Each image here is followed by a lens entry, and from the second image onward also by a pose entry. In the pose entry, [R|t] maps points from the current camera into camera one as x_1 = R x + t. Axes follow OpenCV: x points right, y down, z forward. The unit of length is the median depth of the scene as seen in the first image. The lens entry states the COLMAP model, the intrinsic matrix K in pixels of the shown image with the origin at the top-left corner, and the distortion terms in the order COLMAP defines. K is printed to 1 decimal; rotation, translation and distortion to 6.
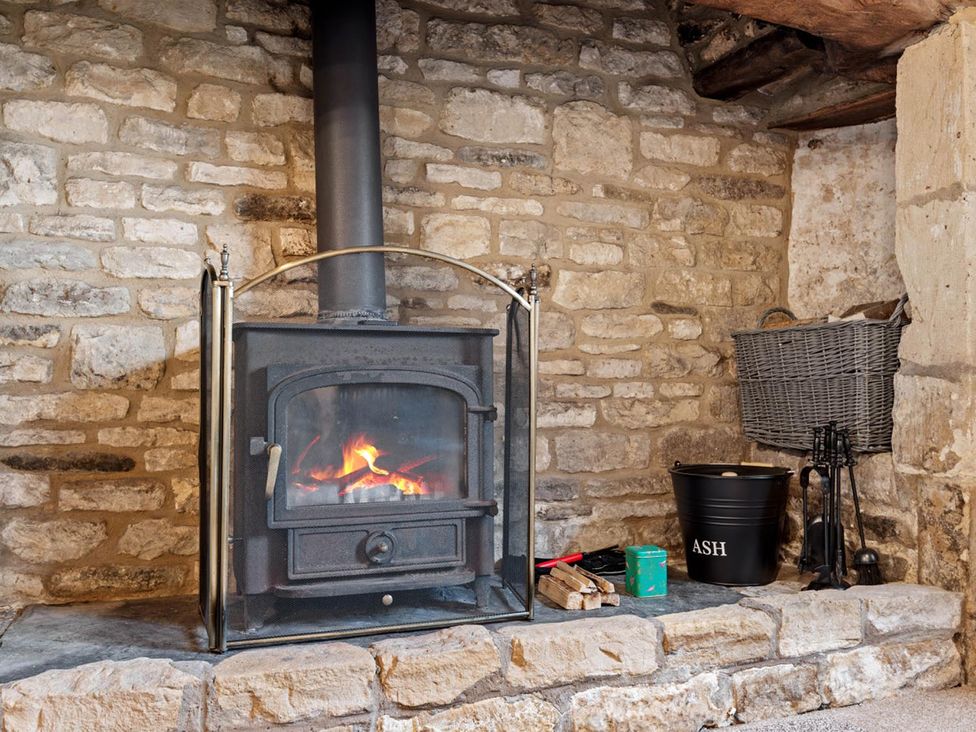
lens RADIAL K [[739.1, 0, 488.1], [0, 739.1, 375.0], [0, 0, 1]] dist [0.028198, -0.010525]
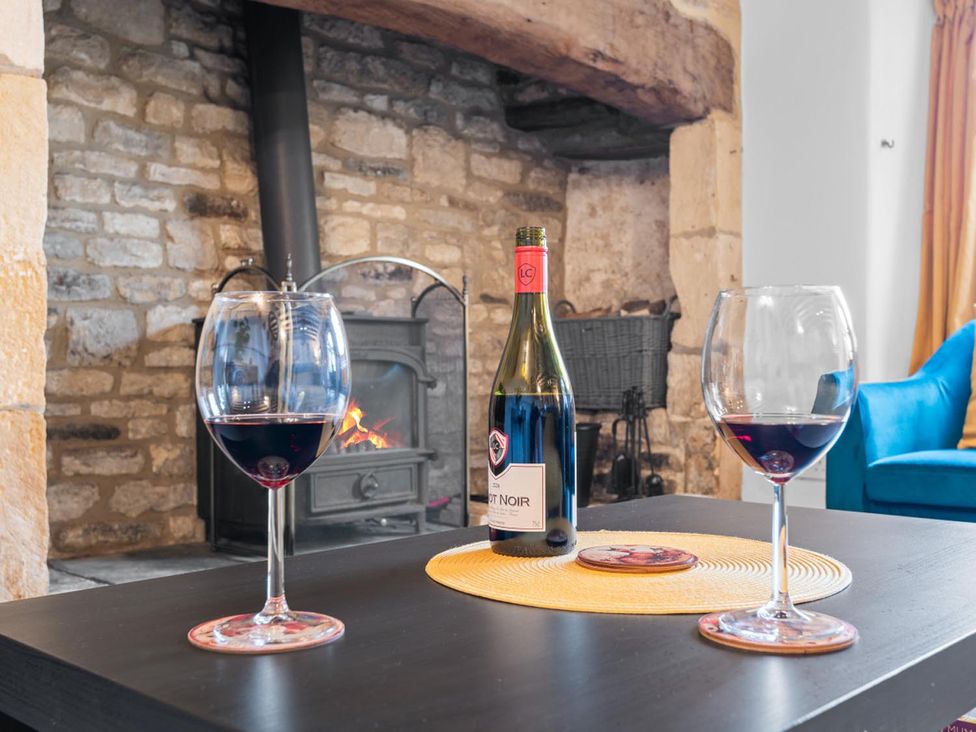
lens RADIAL K [[739.1, 0, 489.4], [0, 739.1, 361.8], [0, 0, 1]] dist [0.028198, -0.010525]
pose [[0.930590, -0.003876, 0.366043, -0.315286], [-0.000733, 0.999922, 0.012451, -0.001866], [-0.366063, -0.011855, 0.930515, -0.215676]]
